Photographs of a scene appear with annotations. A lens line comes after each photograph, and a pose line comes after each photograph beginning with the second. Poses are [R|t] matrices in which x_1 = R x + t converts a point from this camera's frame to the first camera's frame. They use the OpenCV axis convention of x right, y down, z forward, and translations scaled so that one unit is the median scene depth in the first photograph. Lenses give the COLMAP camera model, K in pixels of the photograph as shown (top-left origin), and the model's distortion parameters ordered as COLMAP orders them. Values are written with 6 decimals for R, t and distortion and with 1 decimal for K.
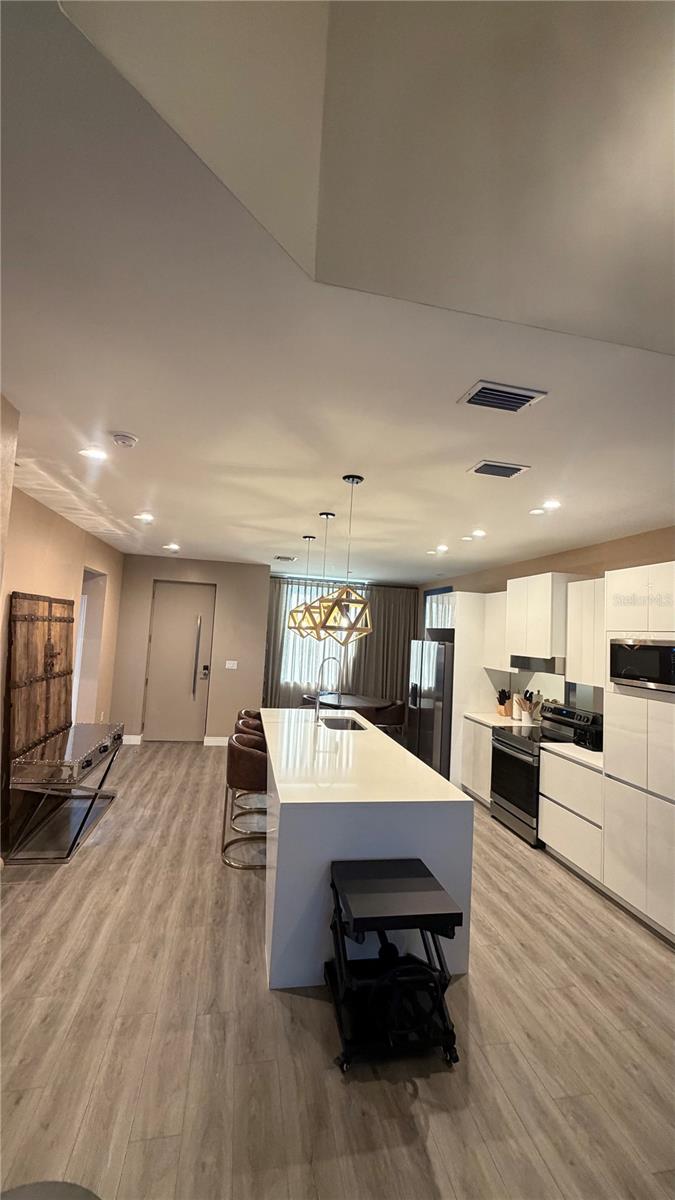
lens RADIAL K [[476.5, 0, 340.1], [0, 476.5, 600.5], [0, 0, 1]] dist [0.000667, -0.000195]
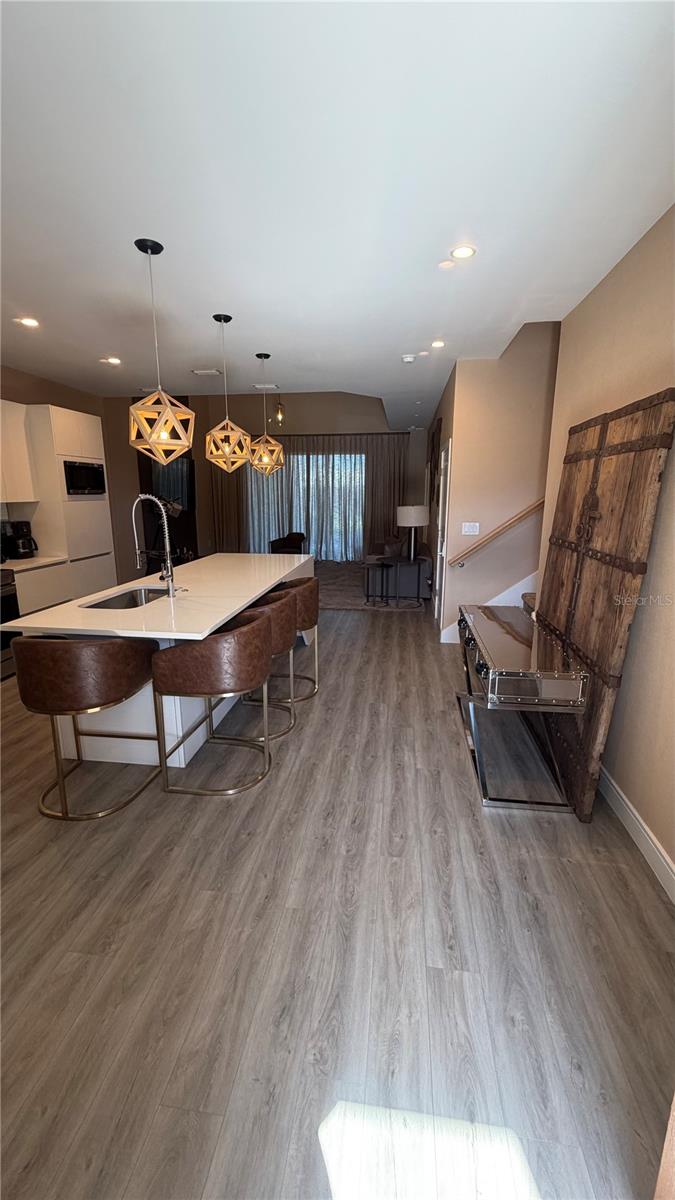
lens RADIAL K [[476.5, 0, 338.5], [0, 476.5, 595.1], [0, 0, 1]] dist [0.000667, -0.000195]
pose [[-0.942577, -0.132469, 0.306594, -0.551089], [-0.084712, 0.982784, 0.164193, 0.154625], [-0.323067, 0.128793, -0.937572, 1.825912]]
